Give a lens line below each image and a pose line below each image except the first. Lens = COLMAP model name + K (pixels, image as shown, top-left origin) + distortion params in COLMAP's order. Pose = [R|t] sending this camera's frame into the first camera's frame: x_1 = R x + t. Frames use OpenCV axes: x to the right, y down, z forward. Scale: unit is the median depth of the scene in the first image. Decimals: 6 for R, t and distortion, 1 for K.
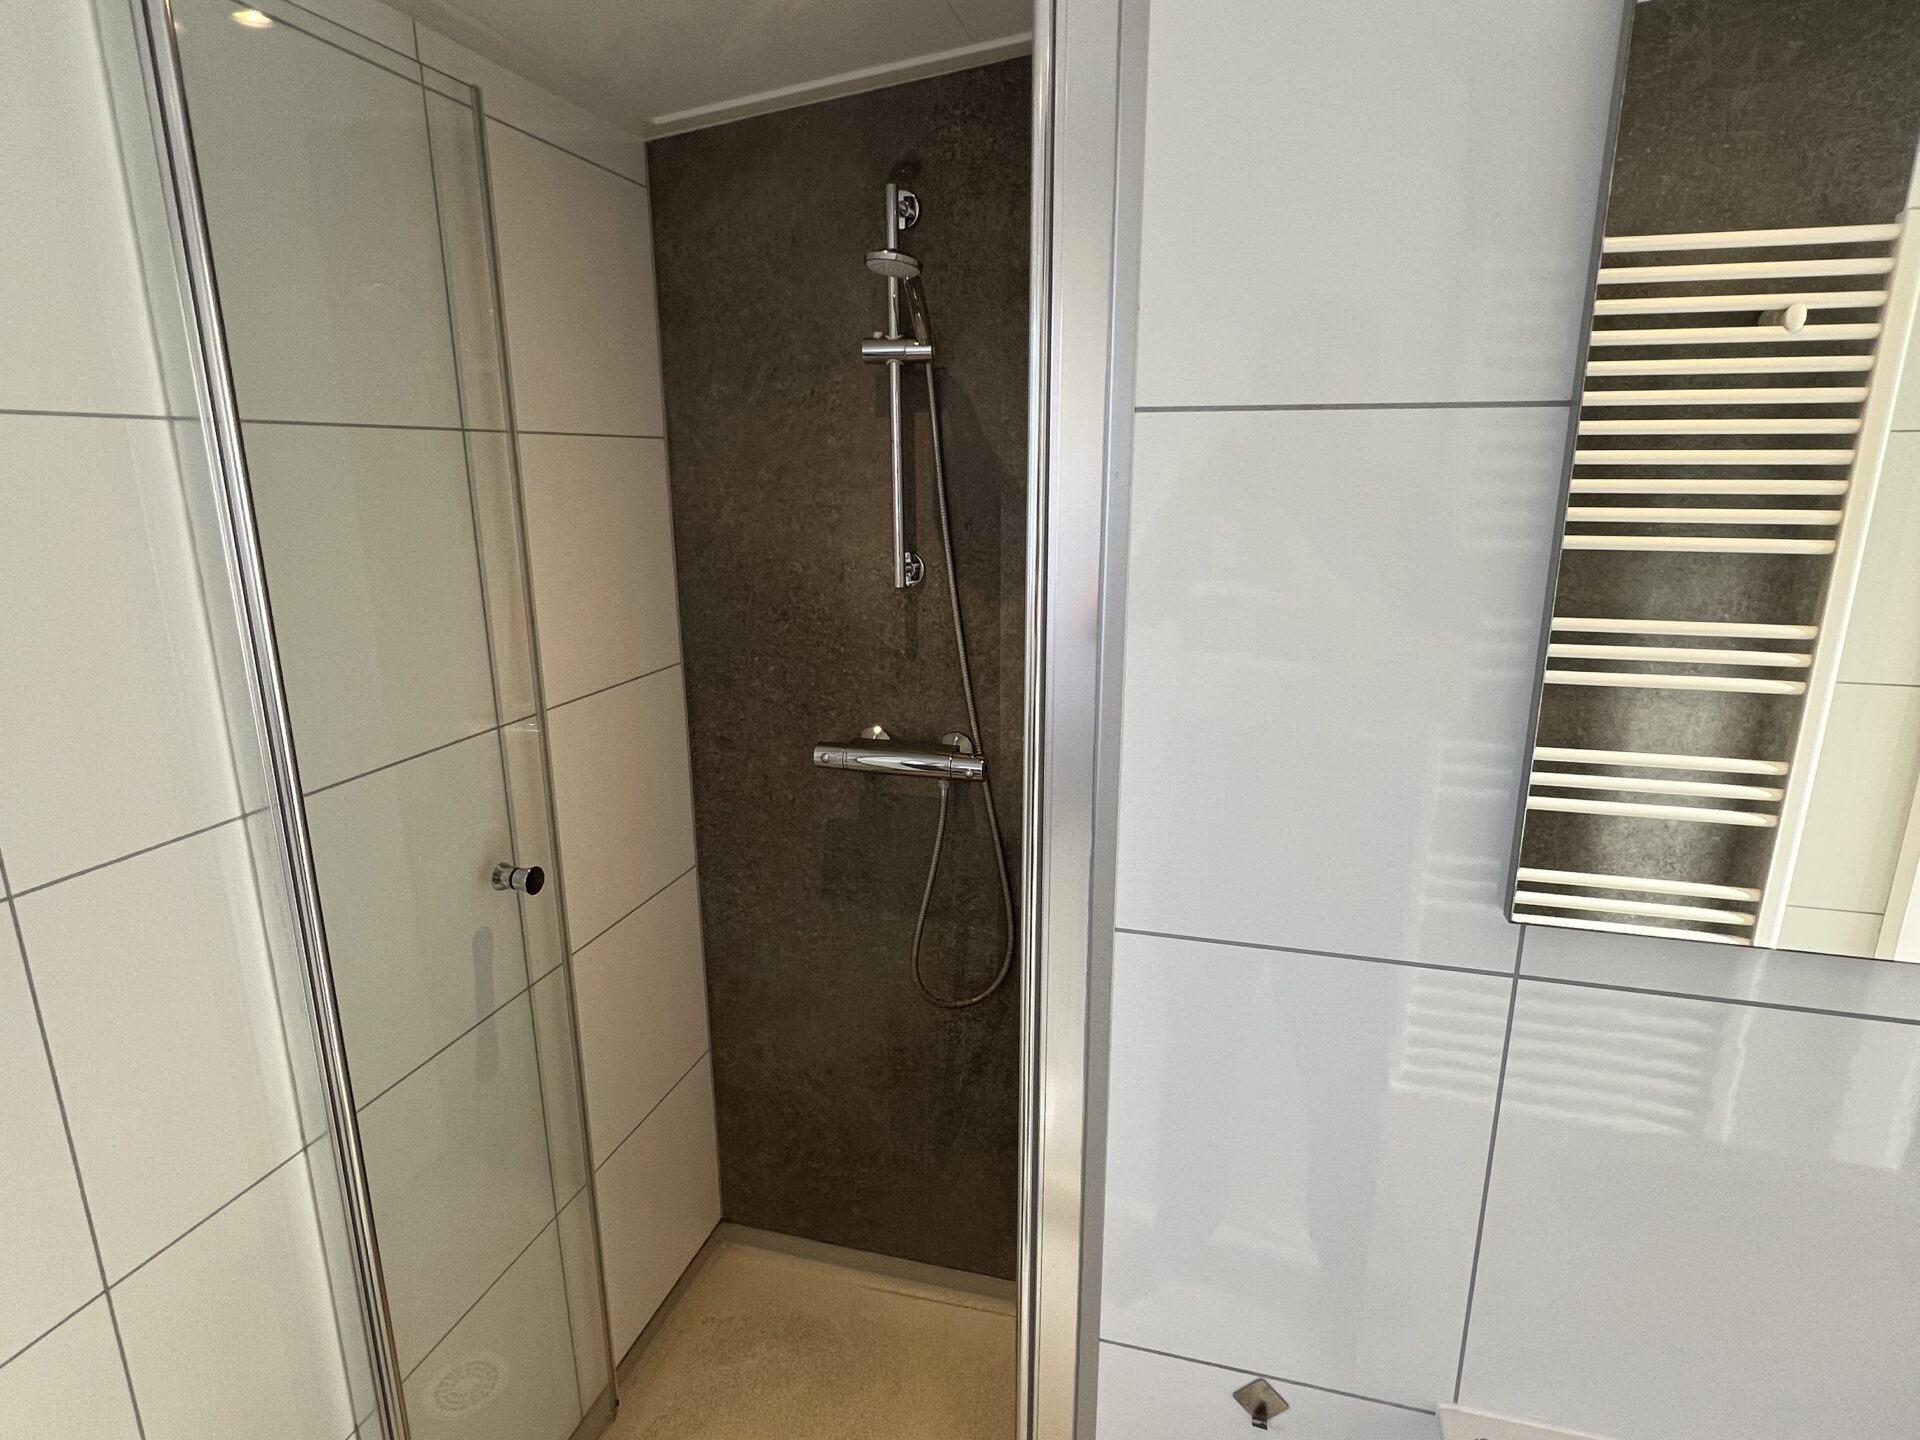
lens RADIAL K [[1026.4, 0, 960.3], [0, 1026.4, 716.3], [0, 0, 1]] dist [0.000049, -0.001629]
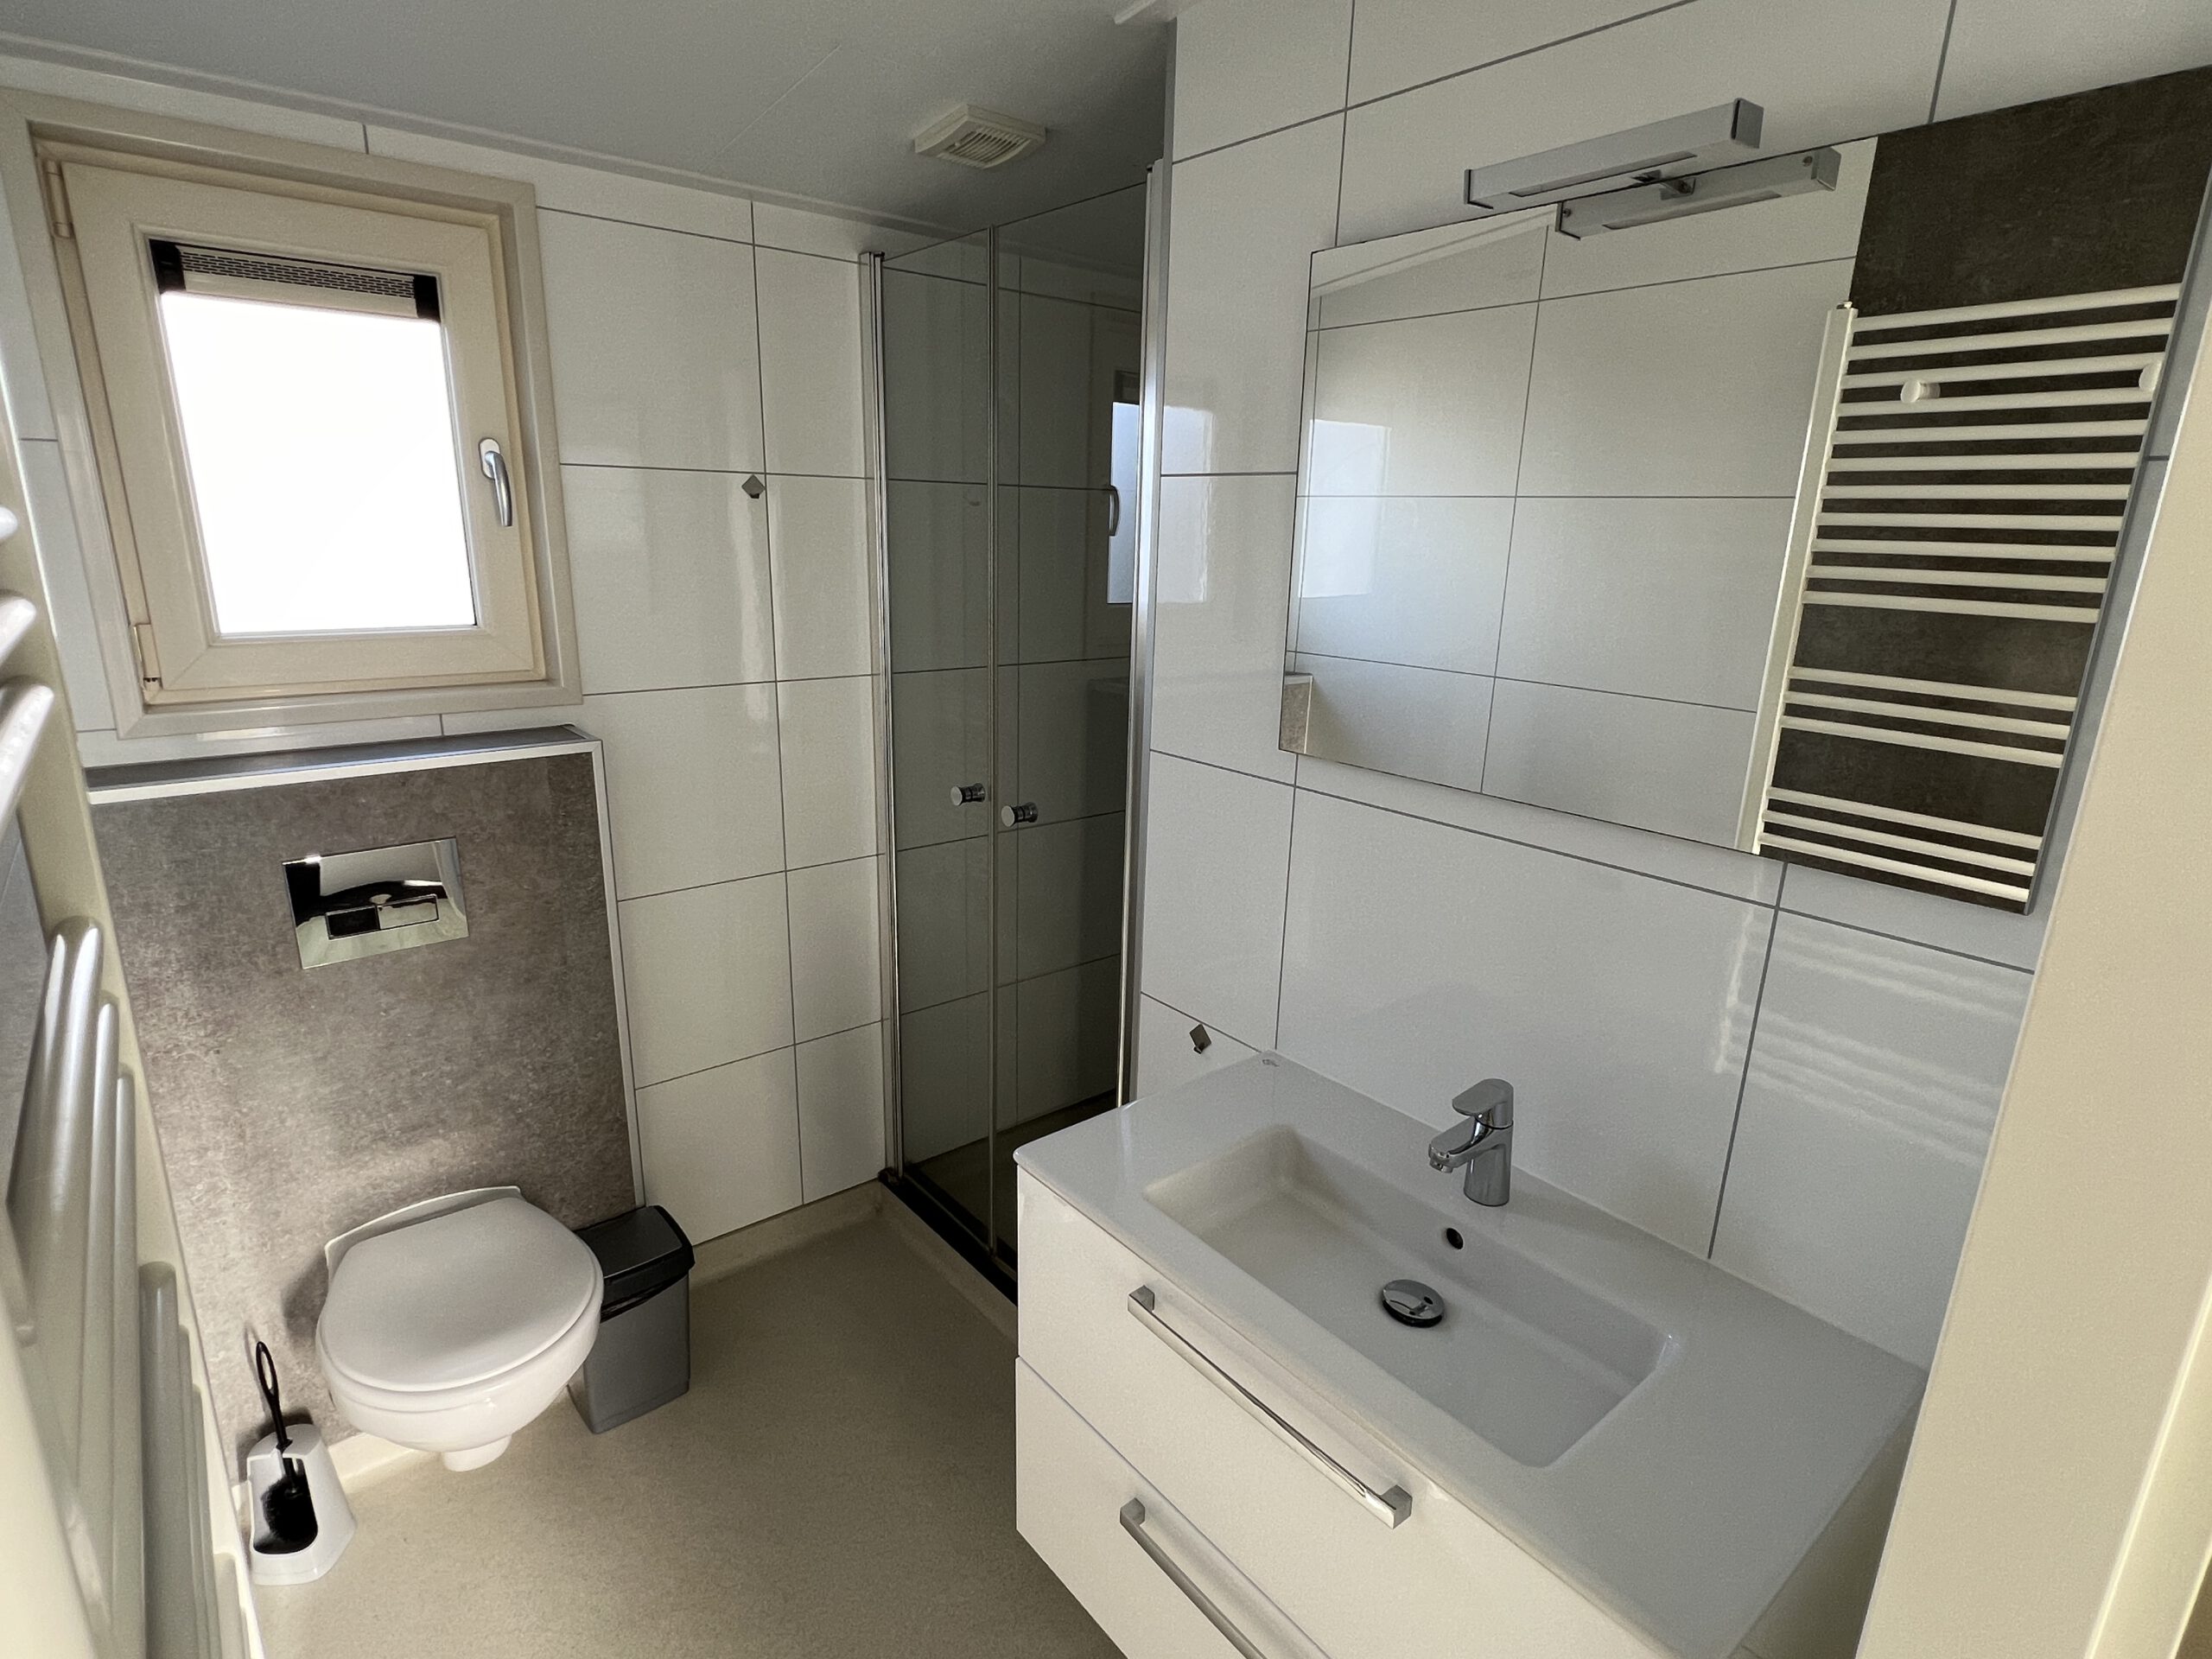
lens RADIAL K [[1120.1, 0, 1106.0], [0, 1120.1, 829.5], [0, 0, 1]] dist [-0.003000, -0.001328]
pose [[0.810039, 0.177027, -0.559015, 0.601004], [-0.166652, 0.983530, 0.069974, 0.104916], [0.562195, 0.036480, 0.826199, -0.357171]]
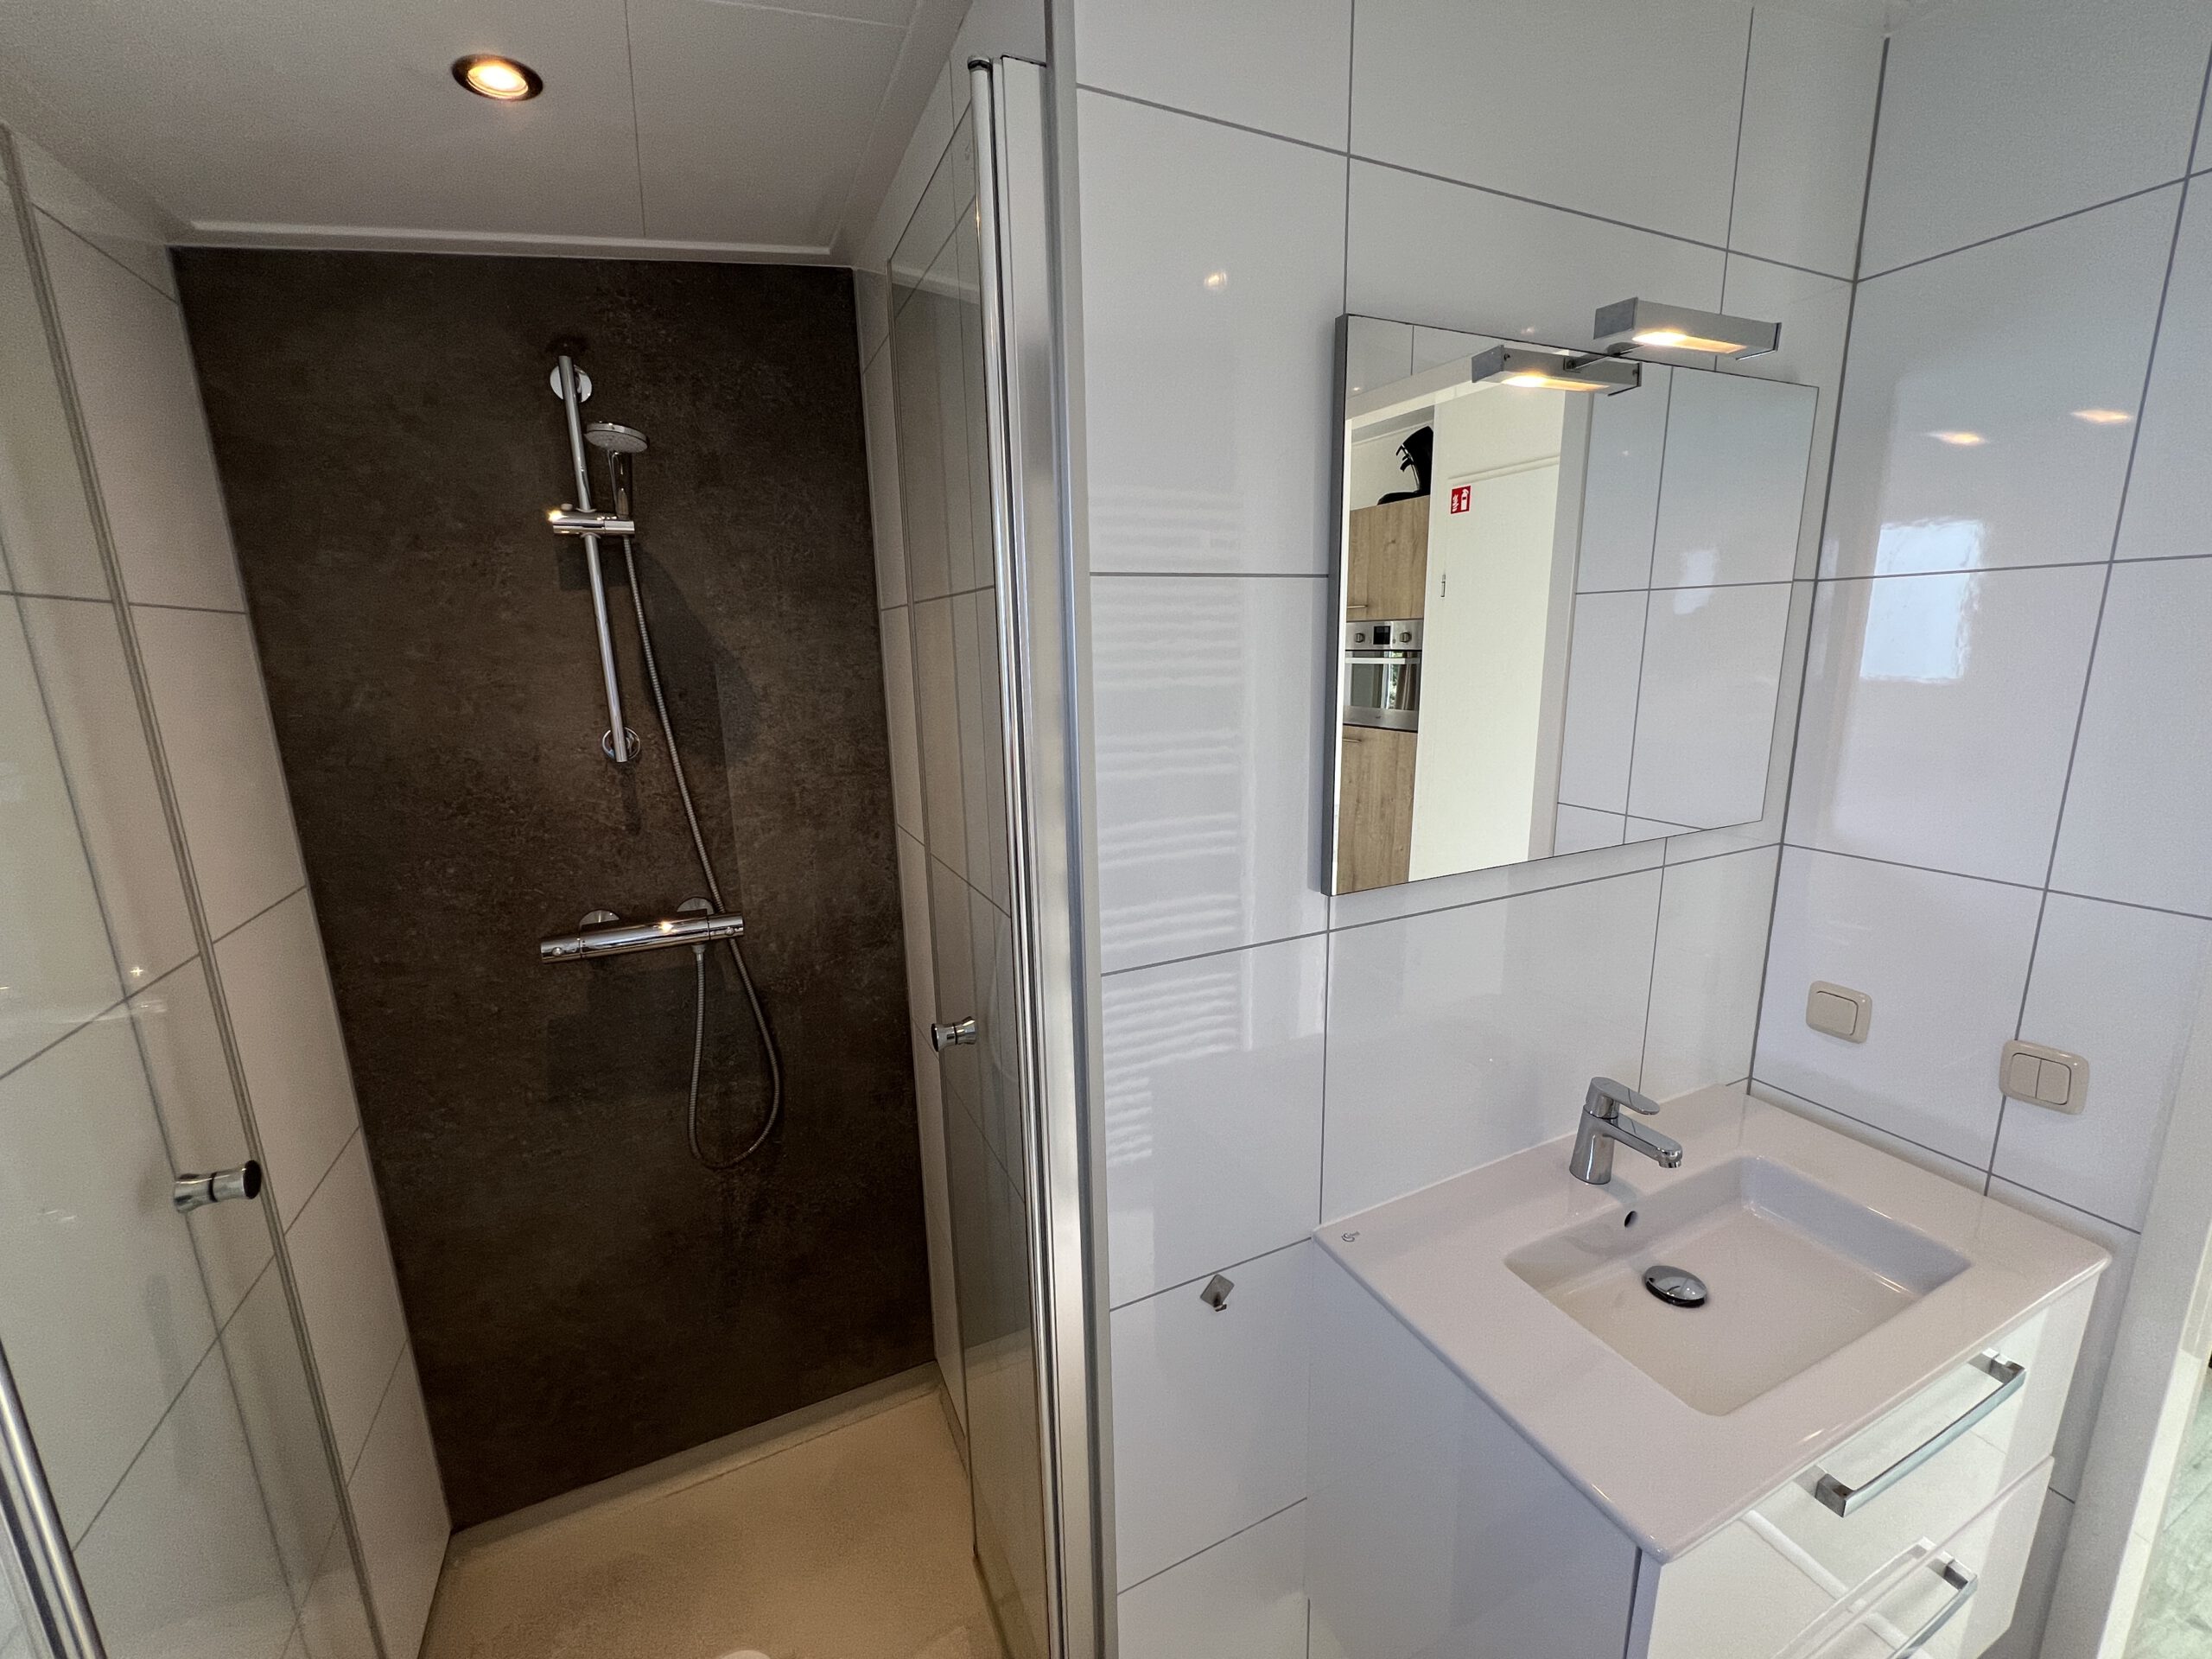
lens RADIAL K [[887.4, 0, 1103.5], [0, 887.4, 823.6], [0, 0, 1]] dist [-0.002632, 0.000327]
pose [[0.761978, -0.149151, 0.630193, -0.246169], [0.178393, 0.983810, 0.017145, 0.000639], [-0.622547, 0.099358, 0.776249, 0.055233]]
